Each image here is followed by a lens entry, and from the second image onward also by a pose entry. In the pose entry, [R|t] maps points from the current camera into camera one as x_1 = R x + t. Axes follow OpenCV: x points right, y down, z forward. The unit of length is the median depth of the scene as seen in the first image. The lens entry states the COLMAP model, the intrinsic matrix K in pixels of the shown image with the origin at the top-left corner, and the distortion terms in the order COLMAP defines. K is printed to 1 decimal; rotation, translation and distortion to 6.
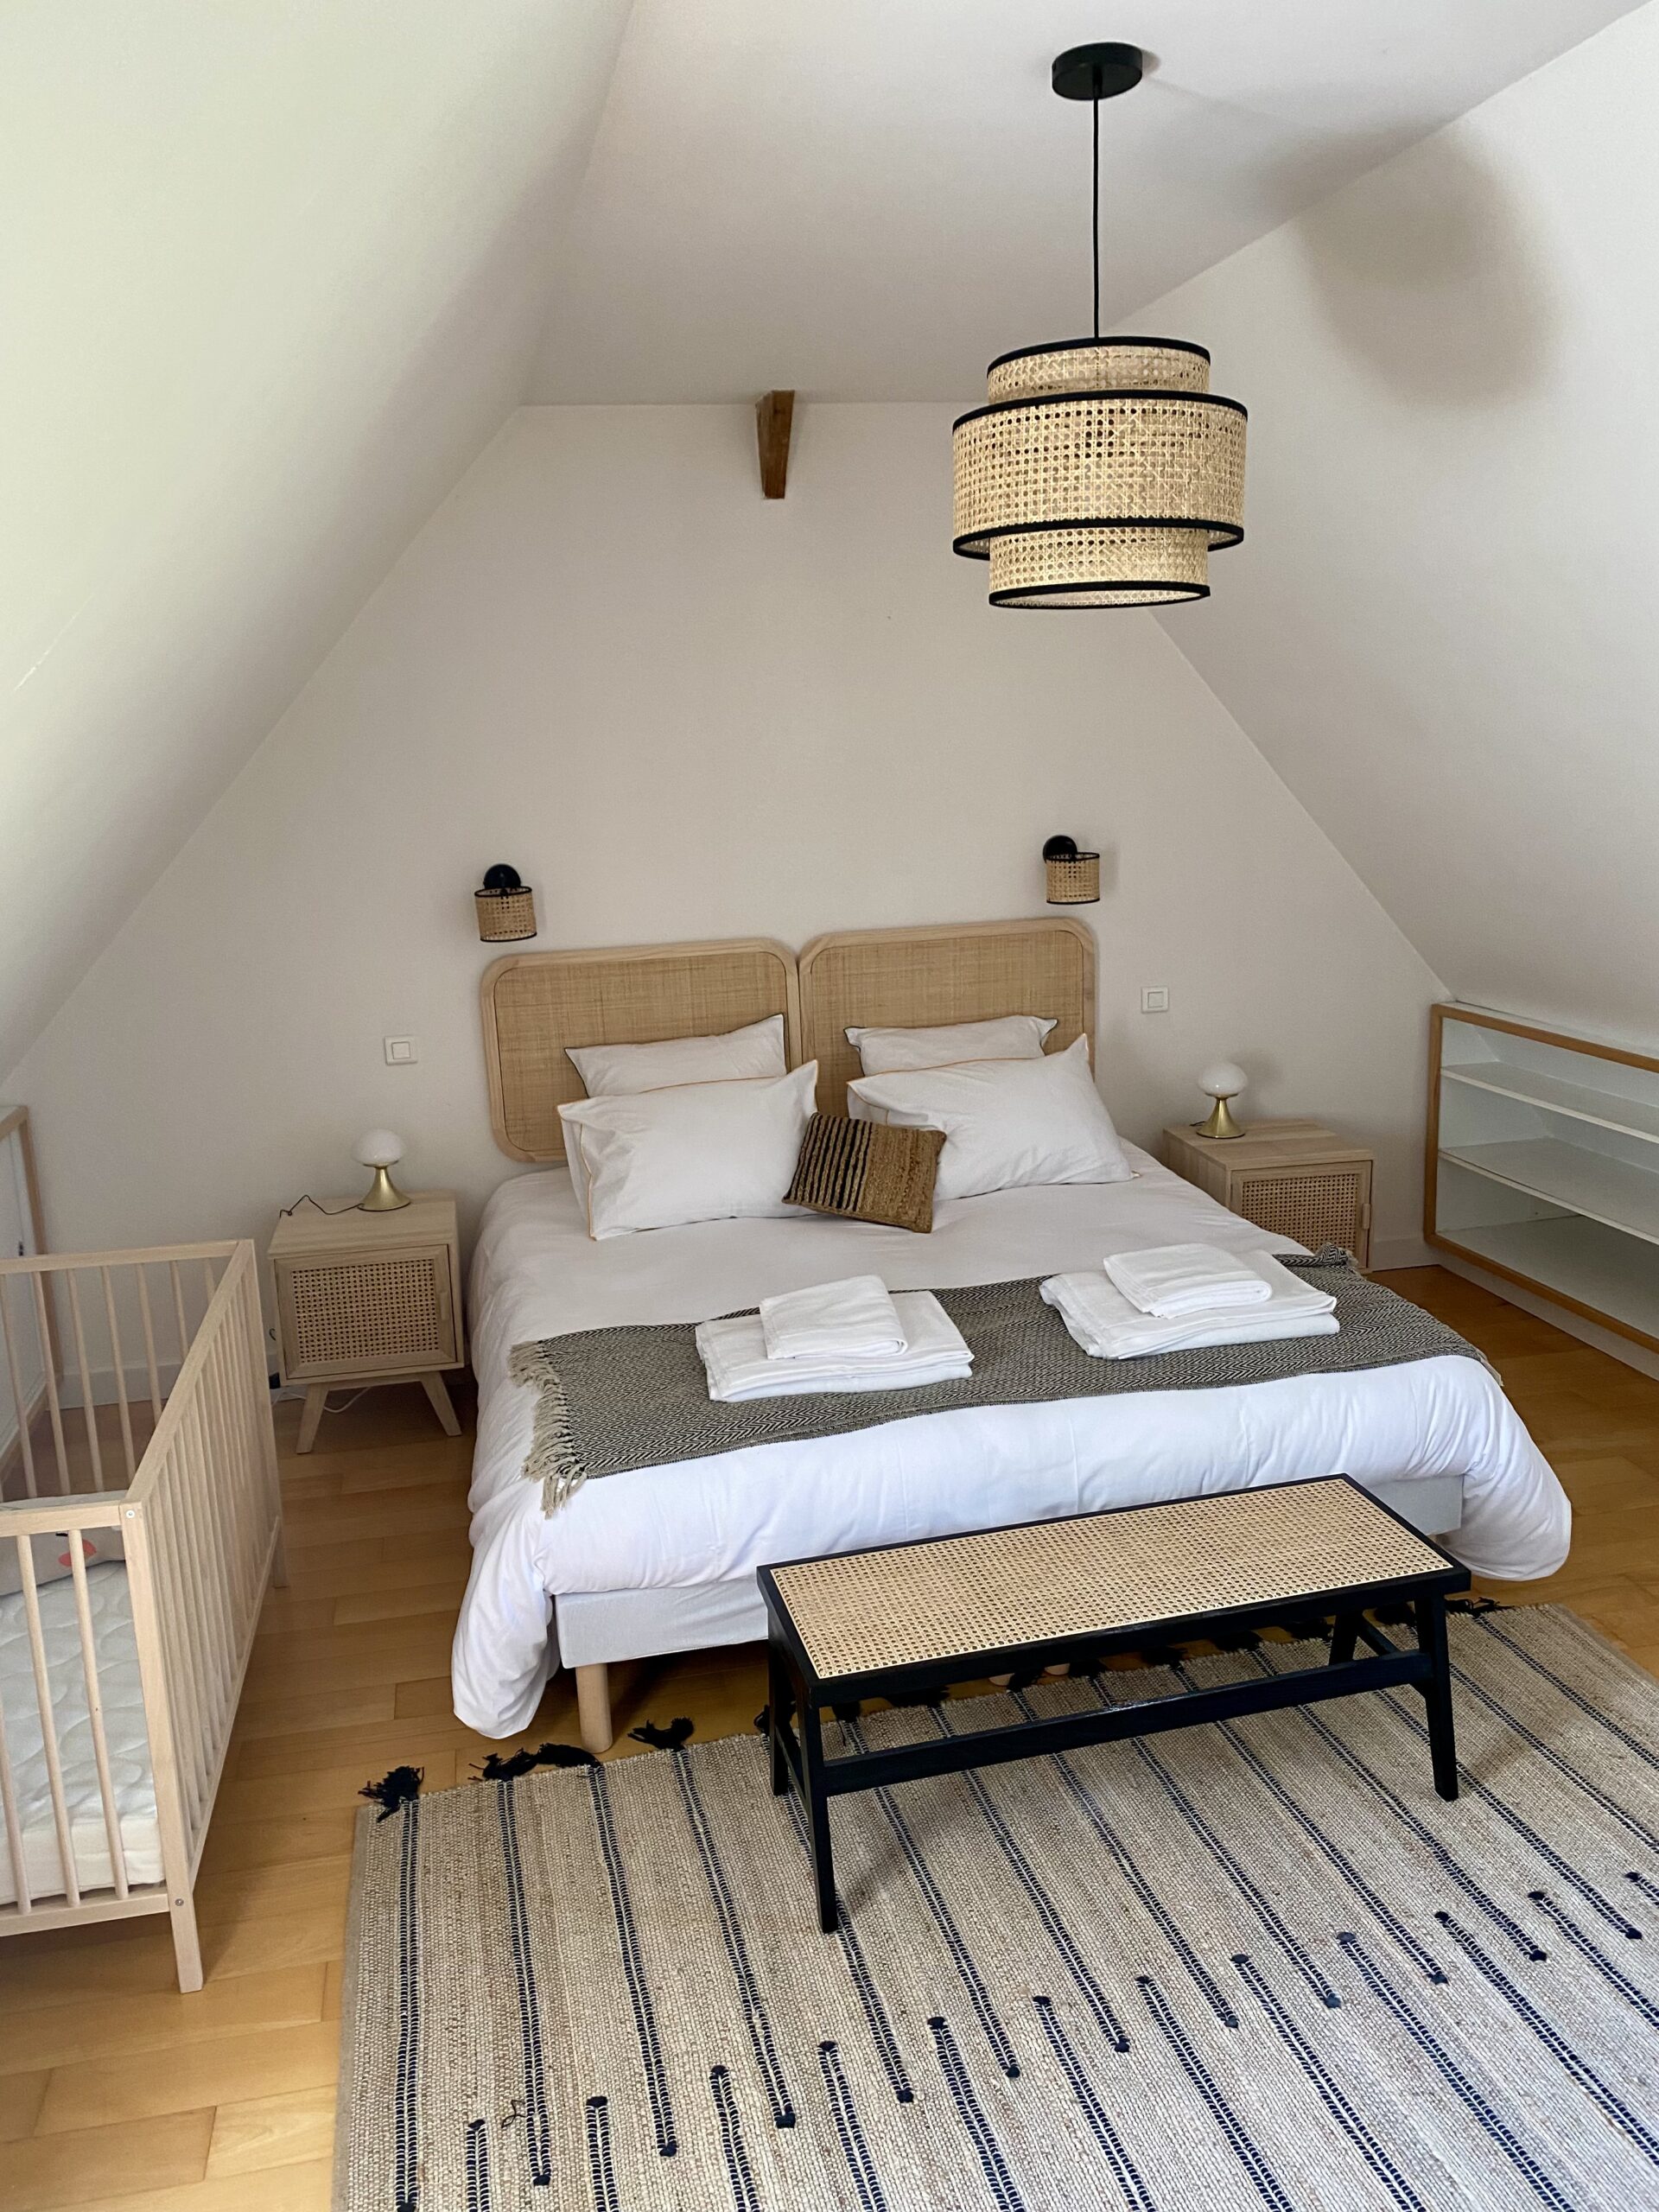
lens RADIAL K [[1714.9, 0, 815.6], [0, 1714.9, 1116.2], [0, 0, 1]] dist [0.061772, -0.039998]
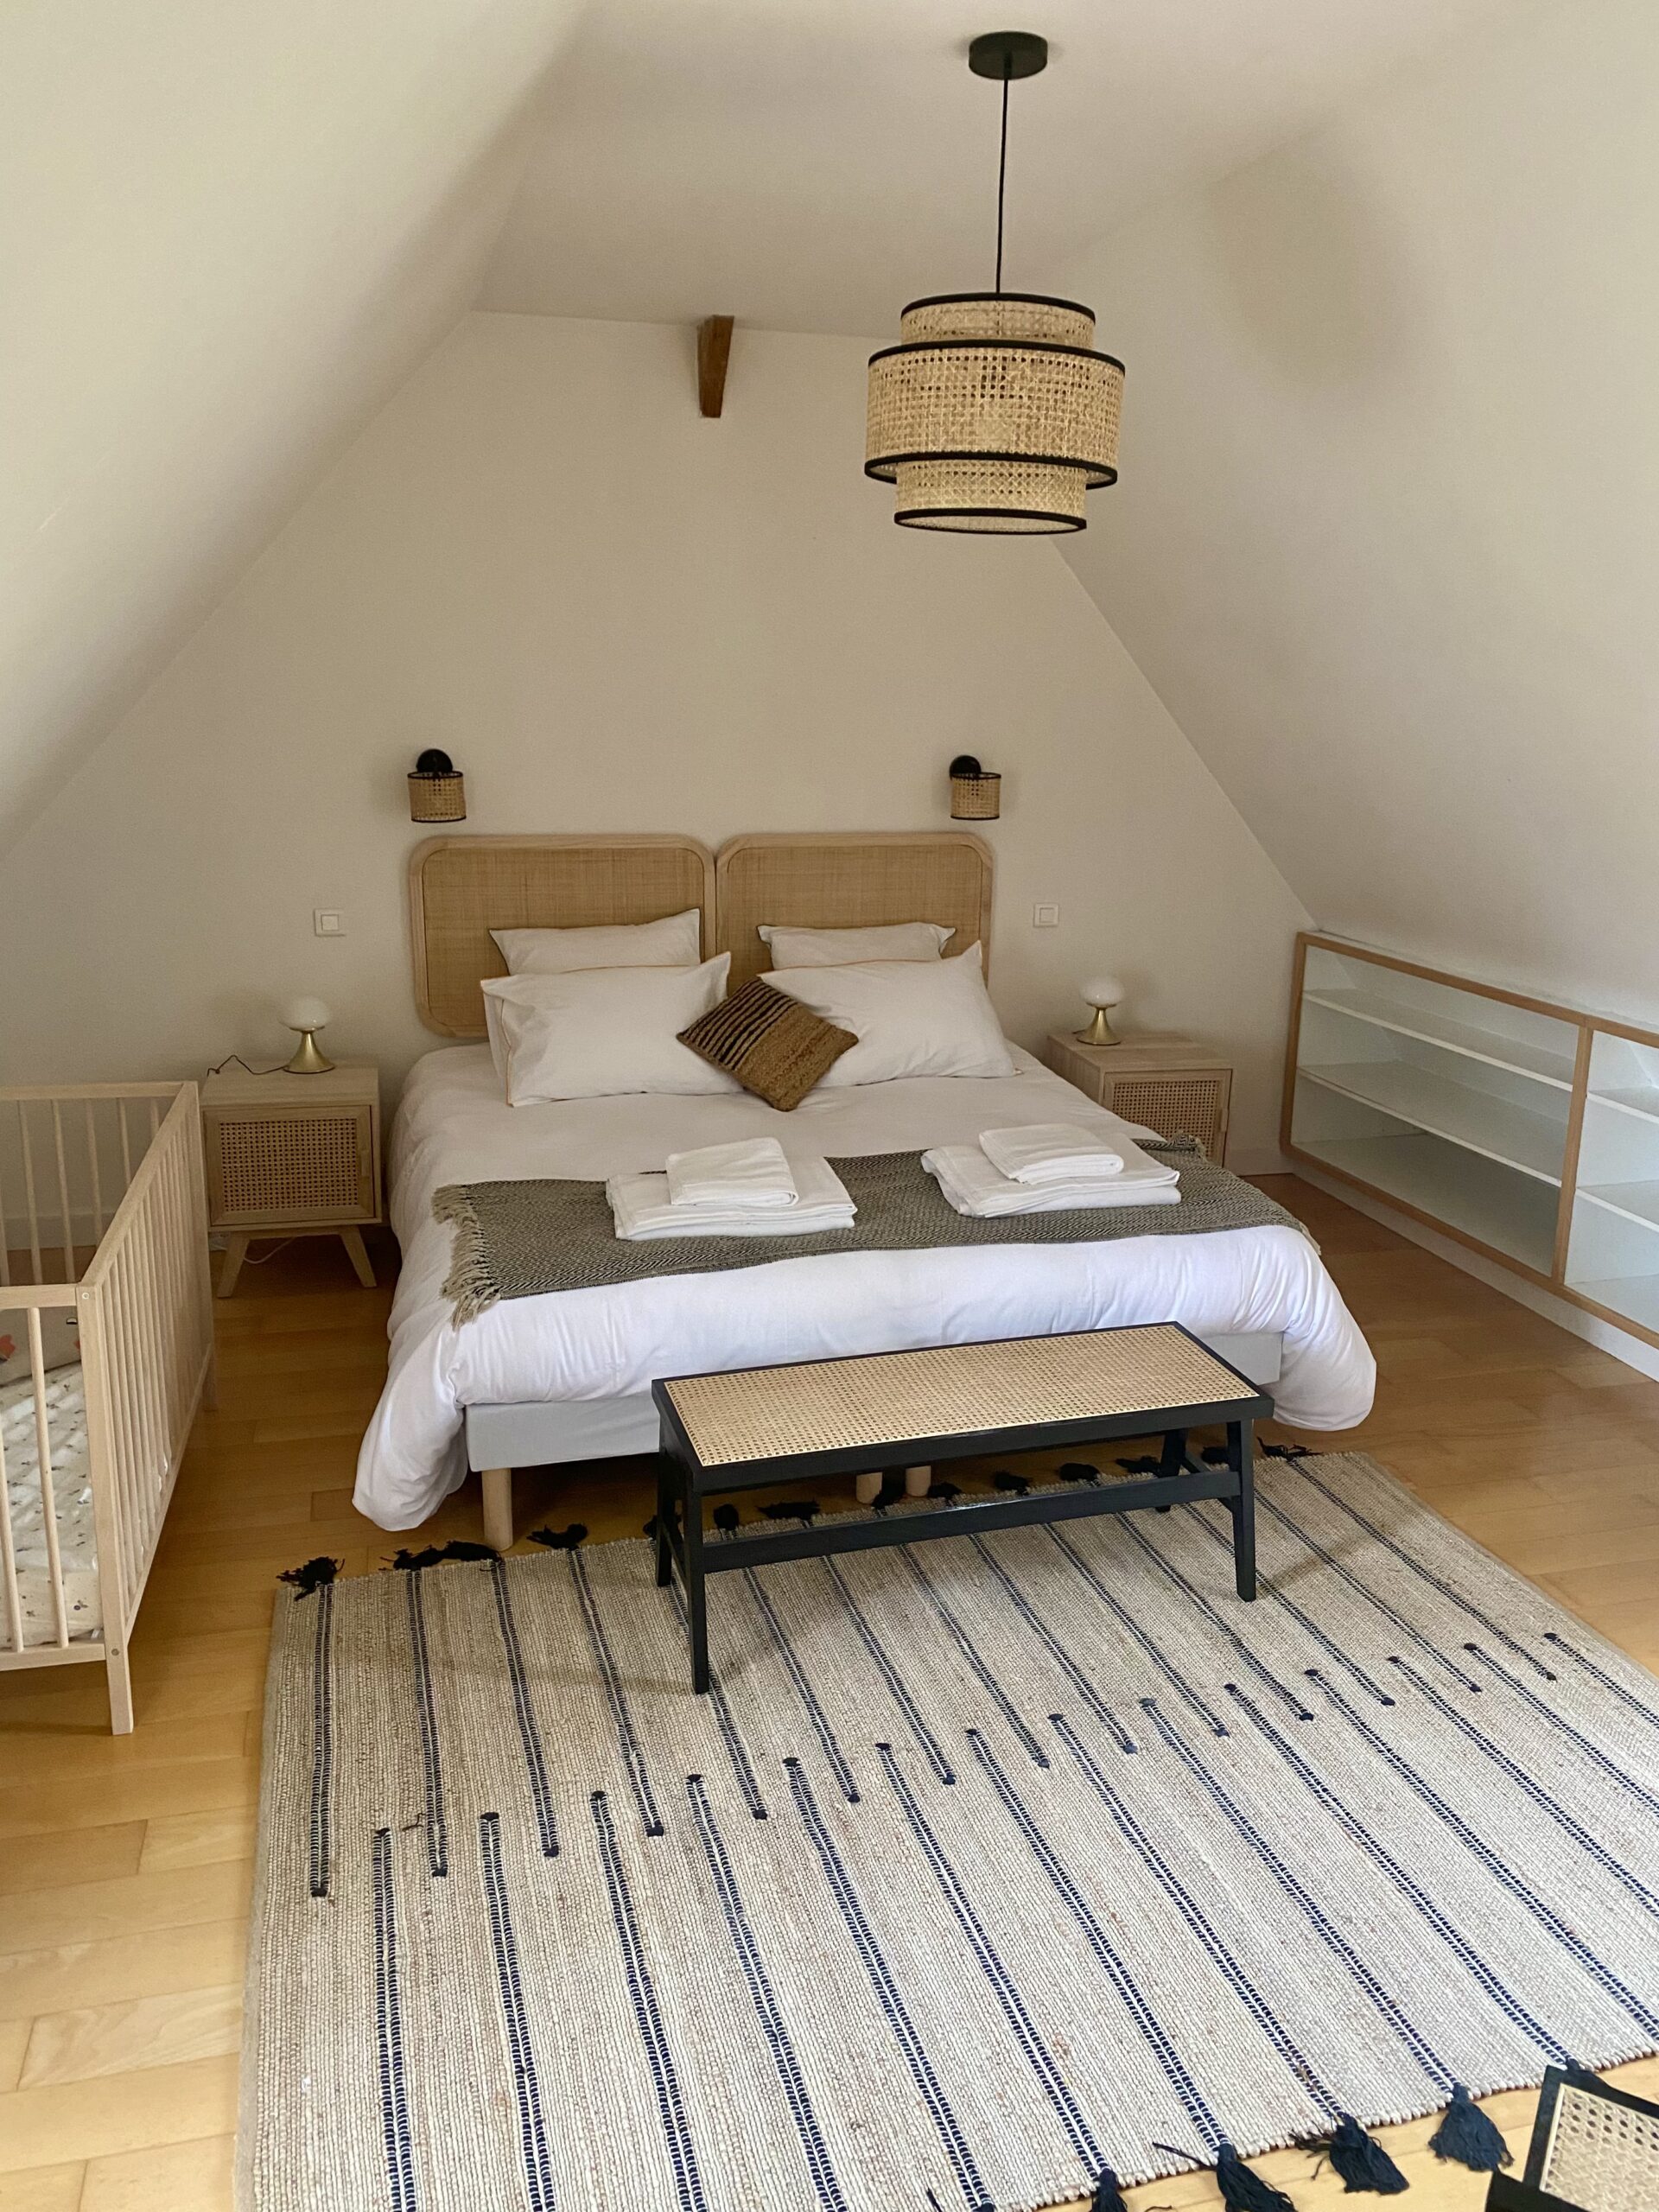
lens RADIAL K [[1714.9, 0, 842.9], [0, 1714.9, 1087.5], [0, 0, 1]] dist [0.061772, -0.039998]
pose [[0.996788, 0.044123, 0.066832, 0.006339], [-0.045529, 0.998770, 0.019655, 0.042323], [-0.065882, -0.022634, 0.997571, -0.108881]]
